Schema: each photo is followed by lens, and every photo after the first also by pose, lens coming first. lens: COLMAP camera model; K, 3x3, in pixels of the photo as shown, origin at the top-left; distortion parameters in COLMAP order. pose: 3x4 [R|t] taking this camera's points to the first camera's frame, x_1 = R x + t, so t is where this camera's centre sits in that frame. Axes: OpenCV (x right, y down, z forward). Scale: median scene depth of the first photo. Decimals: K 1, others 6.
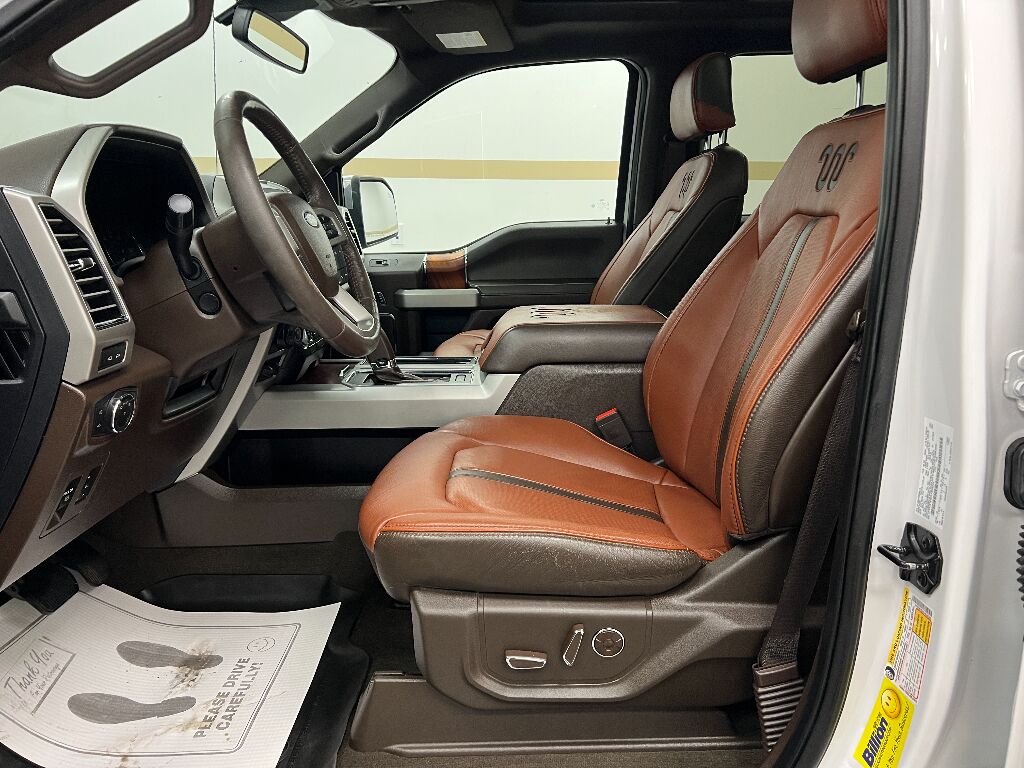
lens RADIAL K [[765.9, 0, 516.4], [0, 765.9, 388.5], [0, 0, 1]] dist [0.052972, -0.067211]
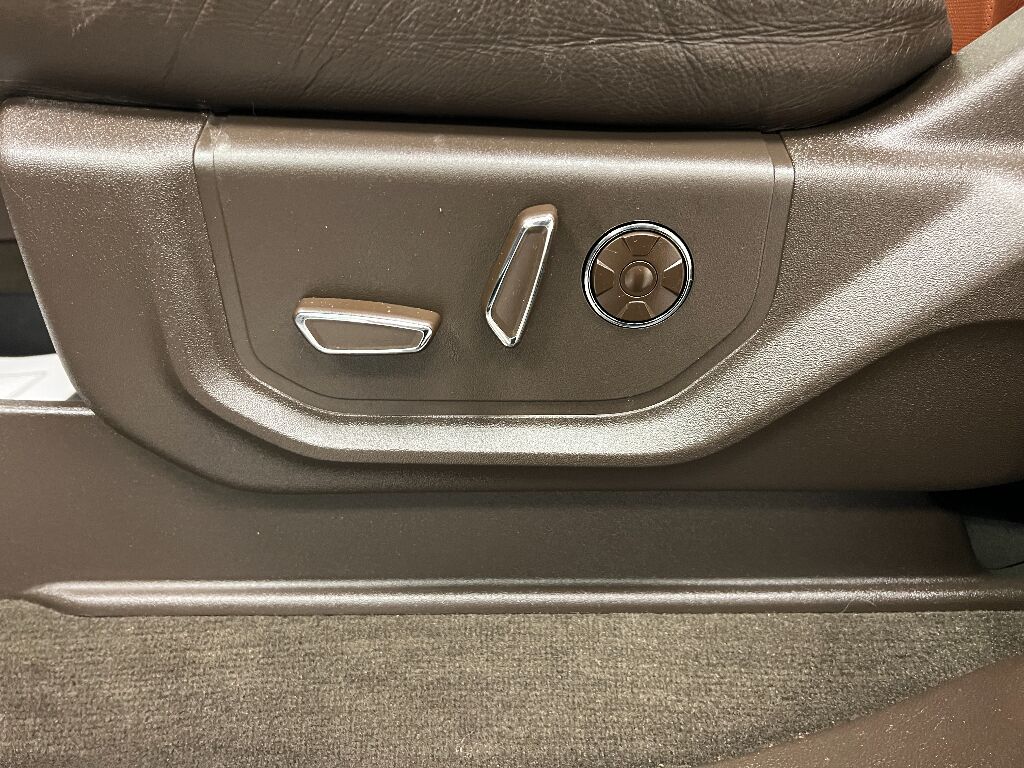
lens RADIAL K [[765.9, 0, 510.2], [0, 765.9, 380.3], [0, 0, 1]] dist [0.052972, -0.067211]
pose [[0.999427, 0.007167, -0.033093, 0.079066], [-0.001704, 0.986749, 0.162243, 0.319883], [0.033817, -0.162094, 0.986196, 0.691193]]
